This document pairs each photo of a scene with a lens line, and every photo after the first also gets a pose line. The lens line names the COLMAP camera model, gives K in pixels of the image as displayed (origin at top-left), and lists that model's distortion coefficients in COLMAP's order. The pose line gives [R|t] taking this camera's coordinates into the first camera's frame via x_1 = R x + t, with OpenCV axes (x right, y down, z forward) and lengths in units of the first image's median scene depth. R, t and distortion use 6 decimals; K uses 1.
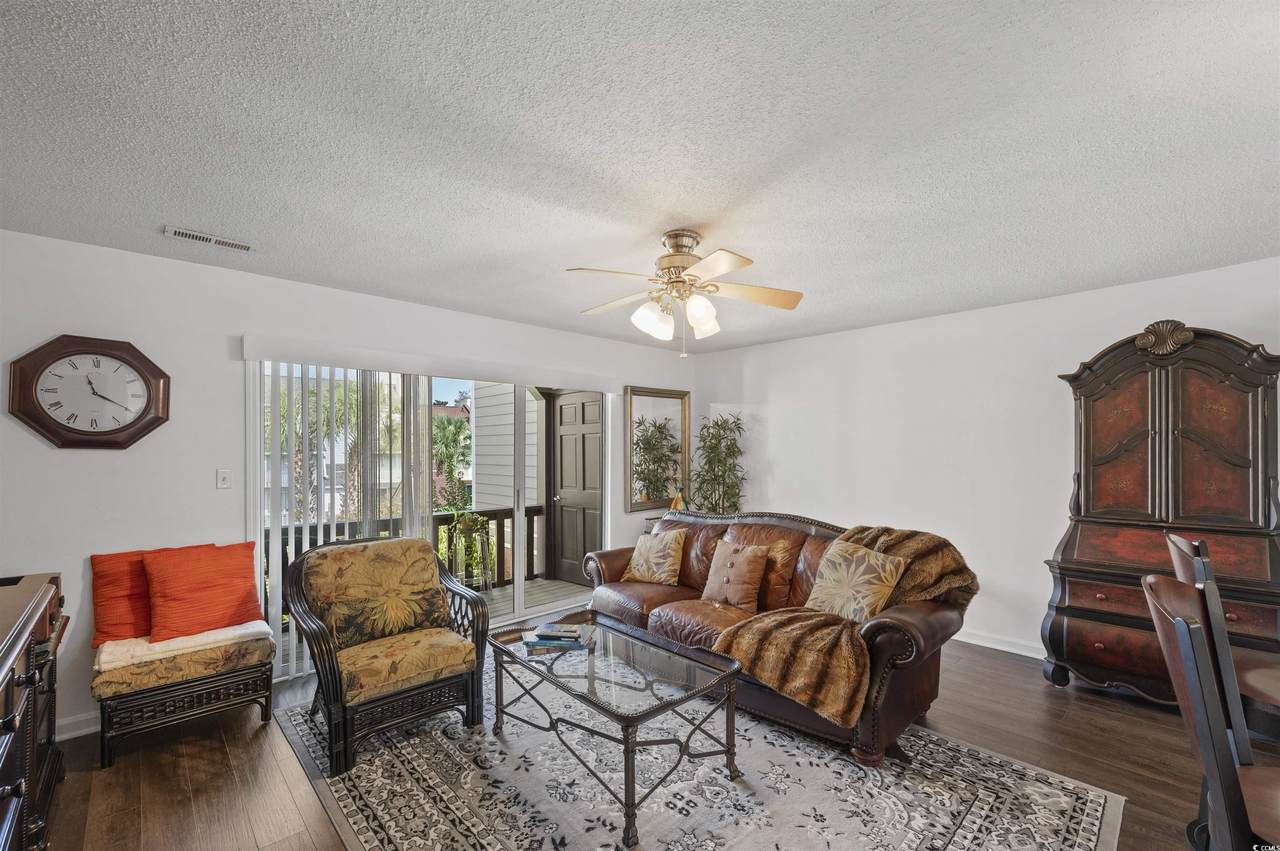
lens RADIAL K [[520.9, 0, 636.3], [0, 520.9, 452.4], [0, 0, 1]] dist [0.004485, 0.001010]
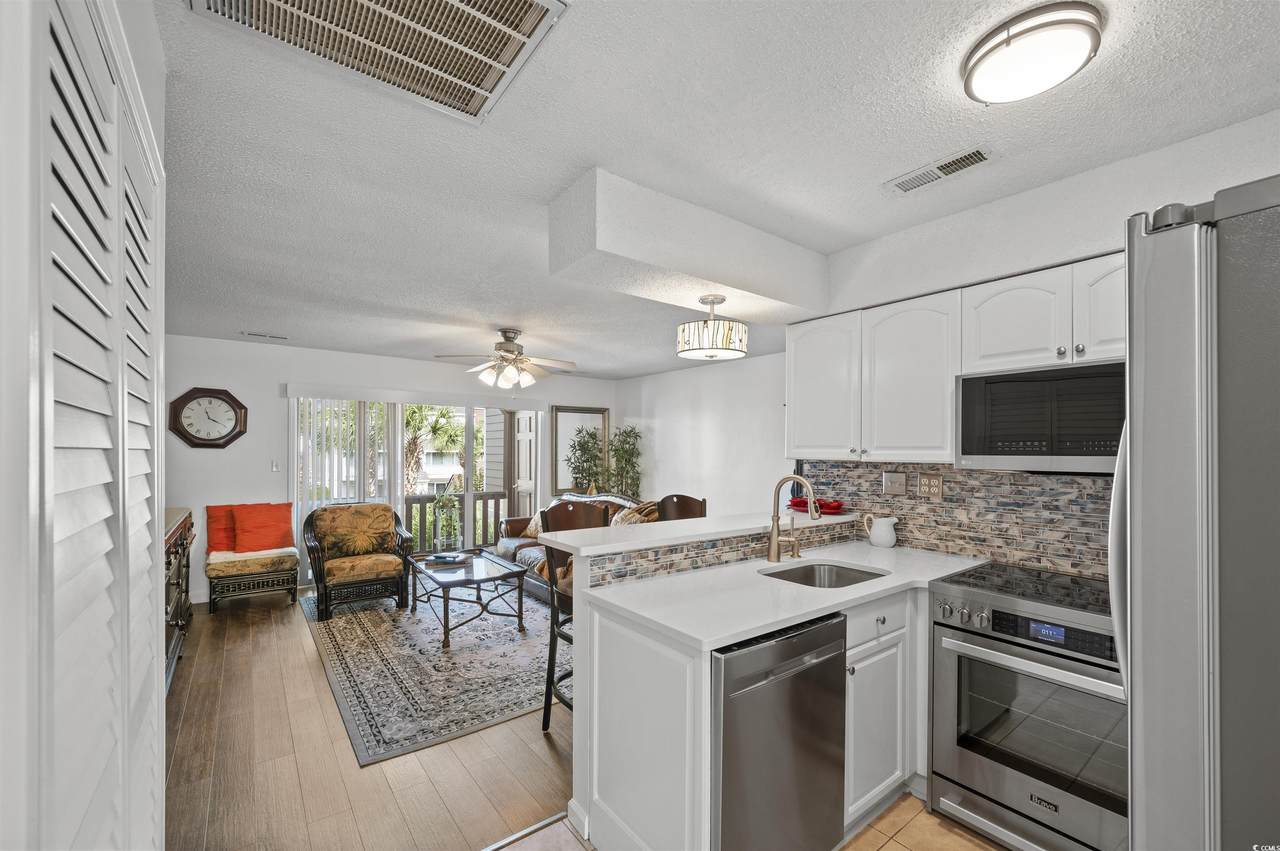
lens RADIAL K [[520.9, 0, 651.3], [0, 520.9, 450.5], [0, 0, 1]] dist [0.004485, 0.001010]
pose [[0.994409, 0.009555, -0.105163, 0.714524], [-0.009871, 0.999948, -0.002484, -0.010180], [0.105134, 0.003508, 0.994452, -0.671453]]
